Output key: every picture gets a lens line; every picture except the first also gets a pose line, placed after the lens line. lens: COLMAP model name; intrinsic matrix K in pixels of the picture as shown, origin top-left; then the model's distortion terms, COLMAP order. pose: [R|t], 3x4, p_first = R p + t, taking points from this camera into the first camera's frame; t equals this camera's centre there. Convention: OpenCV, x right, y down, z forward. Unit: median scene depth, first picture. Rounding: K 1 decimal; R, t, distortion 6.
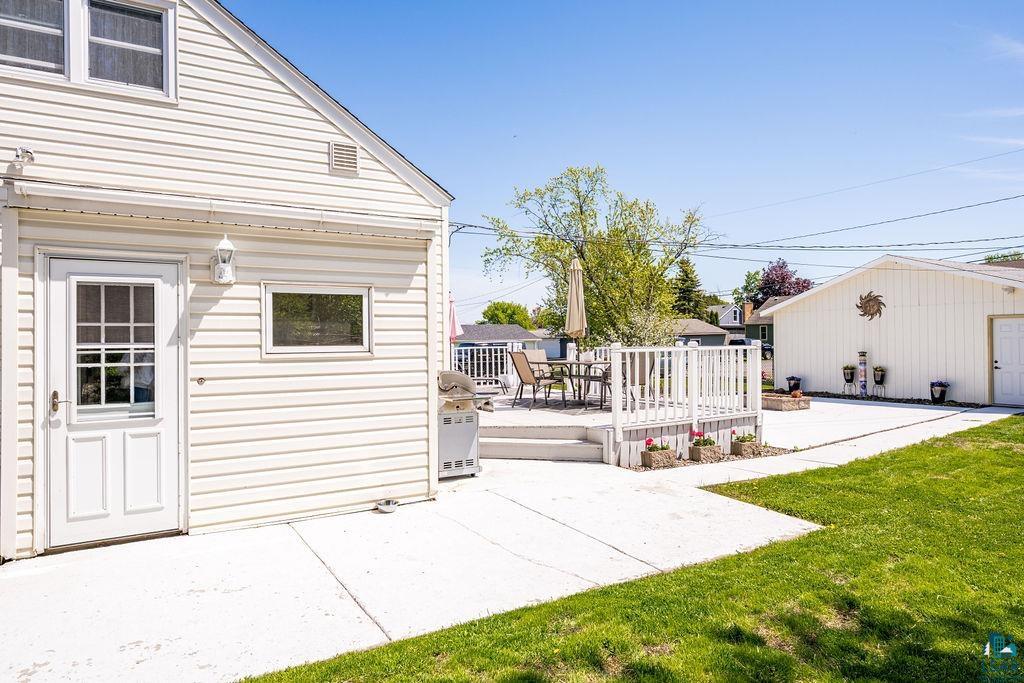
lens RADIAL K [[627.0, 0, 507.1], [0, 627.0, 337.0], [0, 0, 1]] dist [0.000886, 0.002173]
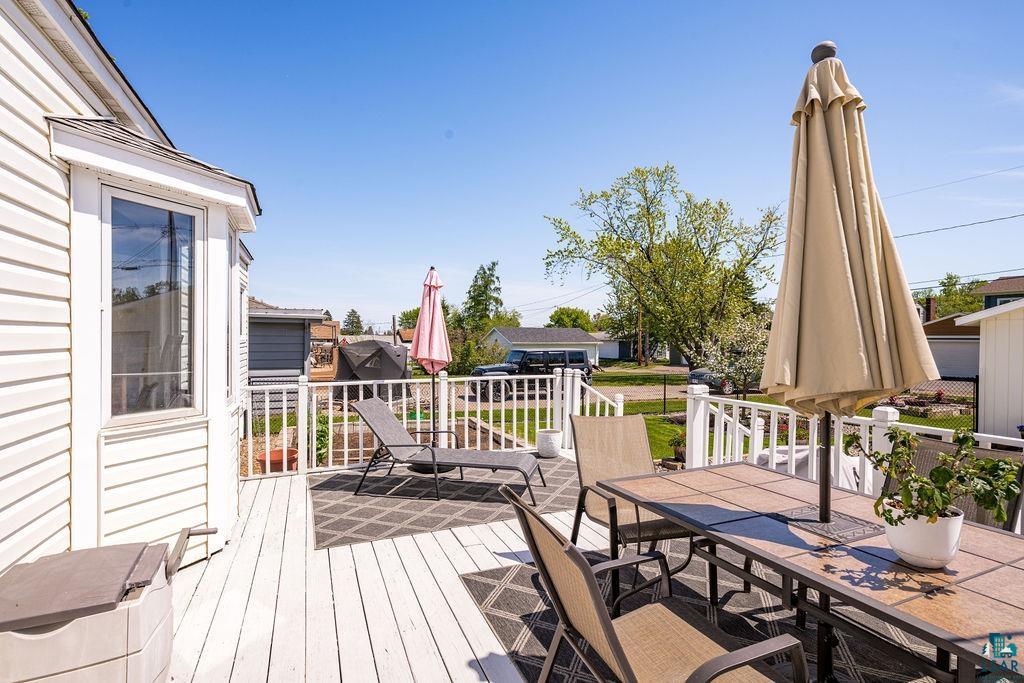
lens RADIAL K [[483.5, 0, 509.4], [0, 483.5, 347.9], [0, 0, 1]] dist [0.001168, 0.000243]
pose [[0.991366, 0.020345, -0.129538, 0.016400], [-0.017095, 0.999512, 0.026154, -0.019148], [0.130007, -0.023713, 0.991230, 0.546481]]
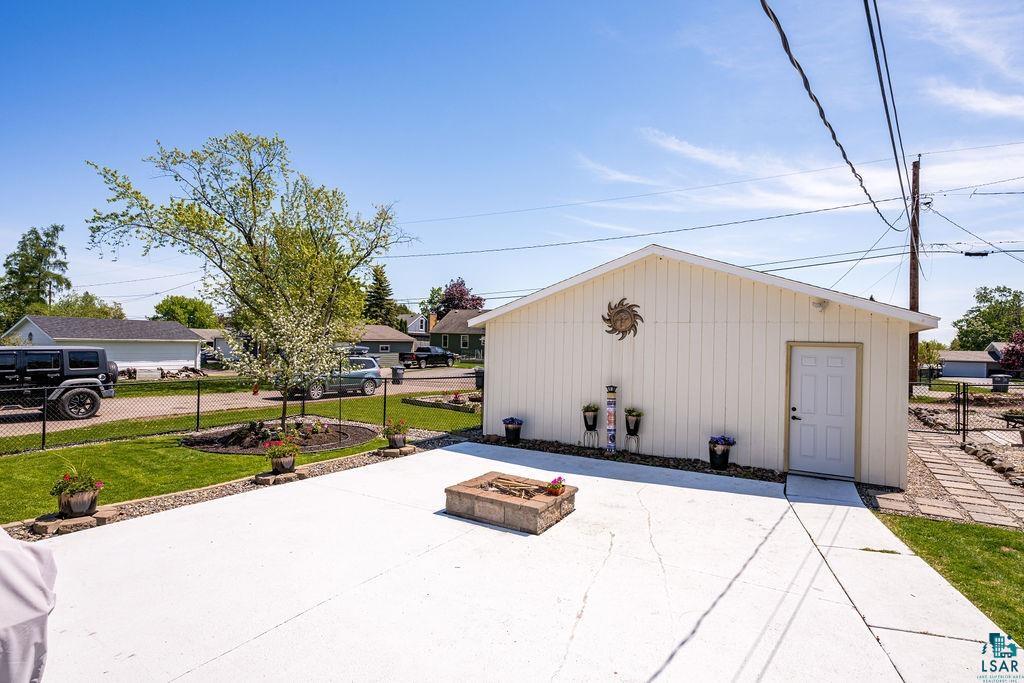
lens RADIAL K [[503.0, 0, 493.4], [0, 503.0, 337.9], [0, 0, 1]] dist [-0.002011, -0.000521]
pose [[0.878252, 0.037912, 0.476693, 0.212592], [-0.036934, 0.999252, -0.011425, -0.019346], [-0.476770, -0.007572, 0.878995, 0.642905]]
